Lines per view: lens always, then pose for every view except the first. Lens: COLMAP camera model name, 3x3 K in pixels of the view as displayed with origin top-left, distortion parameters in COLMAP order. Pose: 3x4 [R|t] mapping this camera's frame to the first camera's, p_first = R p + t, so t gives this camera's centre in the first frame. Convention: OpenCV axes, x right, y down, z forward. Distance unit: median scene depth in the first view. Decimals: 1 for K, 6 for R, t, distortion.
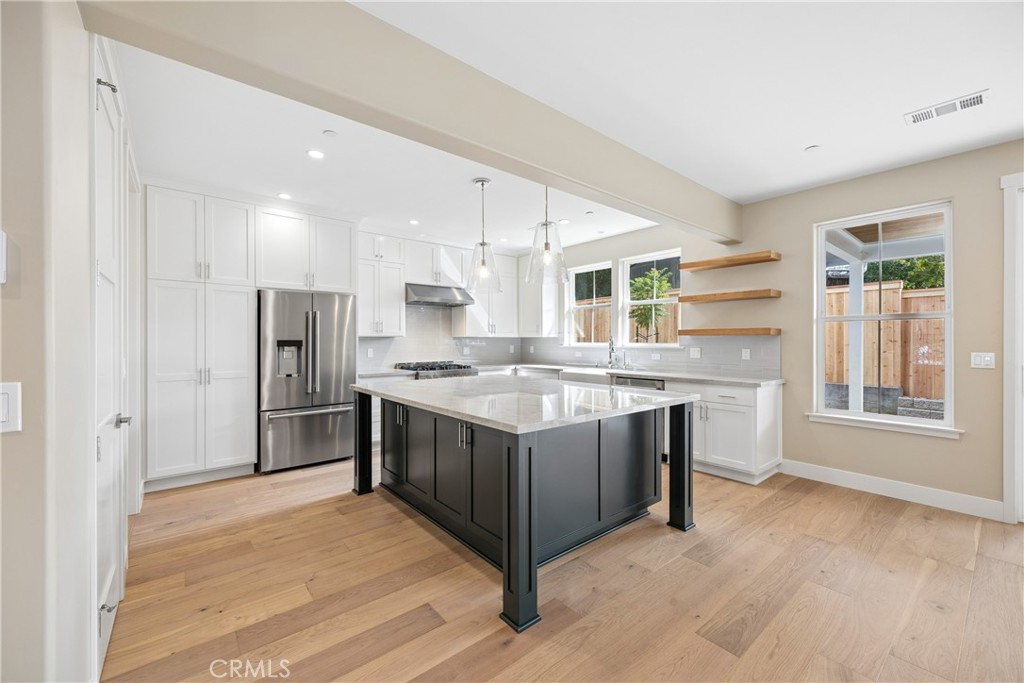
lens RADIAL K [[406.2, 0, 511.2], [0, 406.2, 340.0], [0, 0, 1]] dist [0.003944, 0.000853]
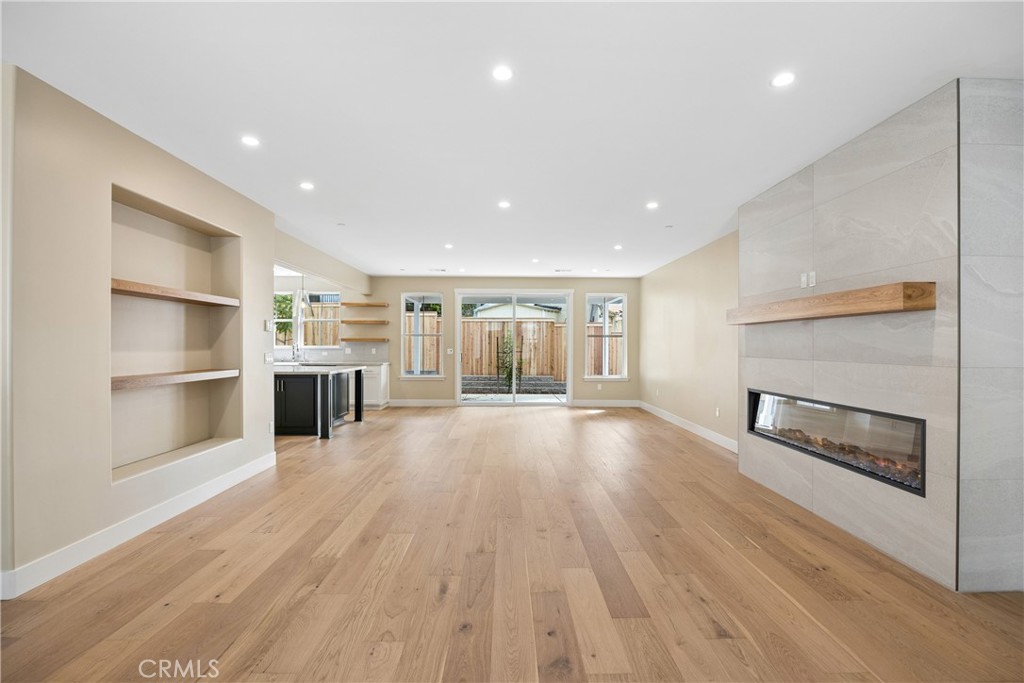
lens RADIAL K [[478.6, 0, 515.6], [0, 478.6, 342.8], [0, 0, 1]] dist [-0.020561, -0.000639]
pose [[0.619581, 0.005155, 0.784916, -0.848596], [-0.003689, 0.999987, -0.003656, -0.000163], [-0.784924, -0.000630, 0.619591, -1.020935]]
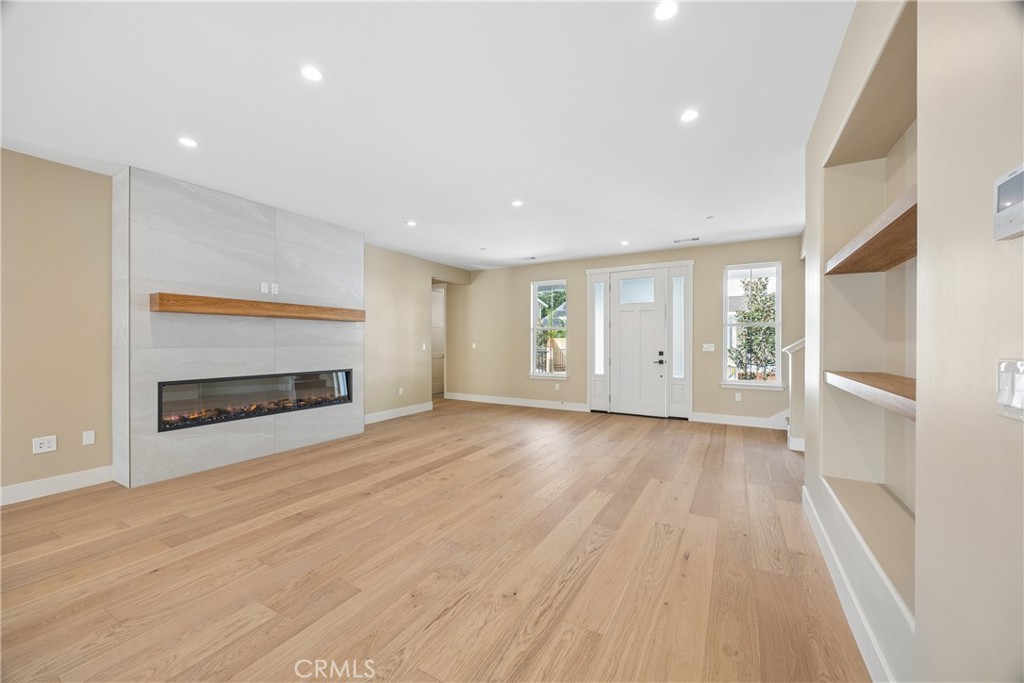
lens RADIAL K [[388.1, 0, 515.3], [0, 388.1, 342.5], [0, 0, 1]] dist [-0.003503, -0.000046]
pose [[-0.932309, 0.000911, -0.361662, -0.022708], [0.000328, 0.999999, 0.001675, 0.014792], [0.361663, 0.001443, -0.932308, 0.295184]]
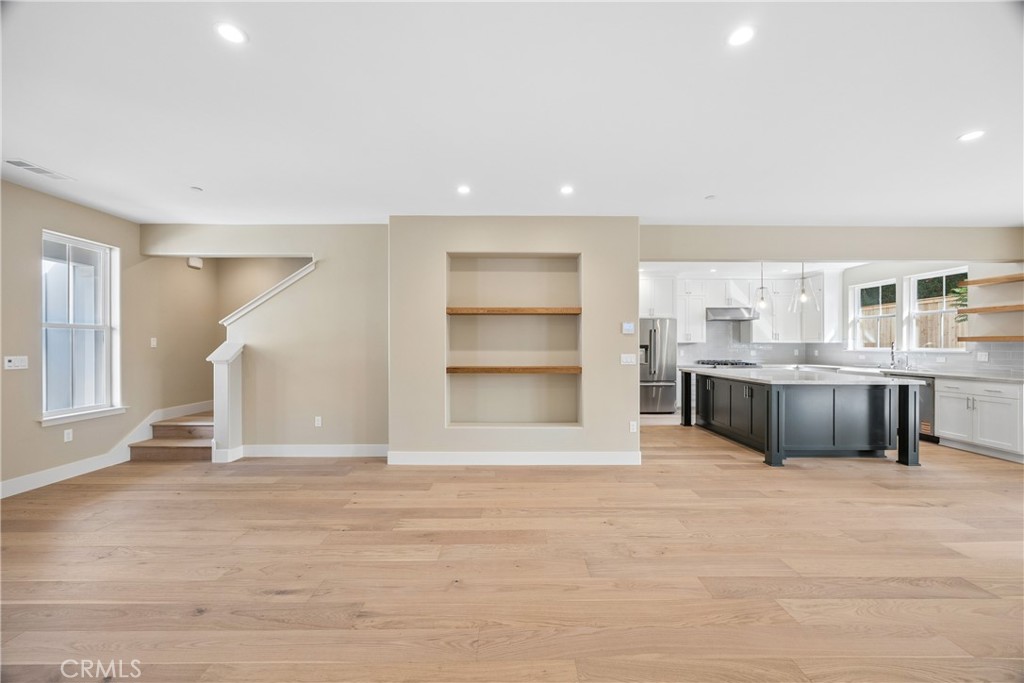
lens RADIAL K [[388.1, 0, 509.0], [0, 388.1, 344.9], [0, 0, 1]] dist [-0.003503, -0.000046]
pose [[0.774720, 0.001645, -0.632303, 0.114506], [-0.000750, 0.999998, 0.001683, -0.002640], [0.632304, -0.000830, 0.774720, -0.770443]]
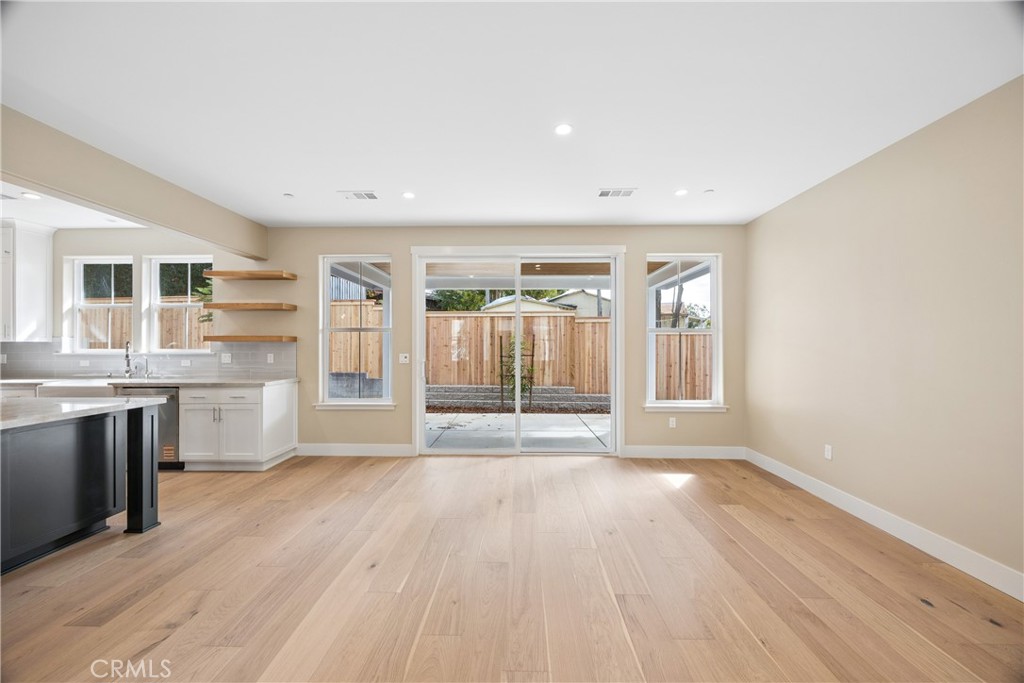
lens RADIAL K [[388.1, 0, 512.8], [0, 388.1, 345.2], [0, 0, 1]] dist [-0.003503, -0.000046]
pose [[0.652926, 0.001381, 0.757421, 0.198013], [-0.001146, 0.999999, -0.000836, -0.001738], [-0.757421, -0.000322, 0.652927, -0.227391]]
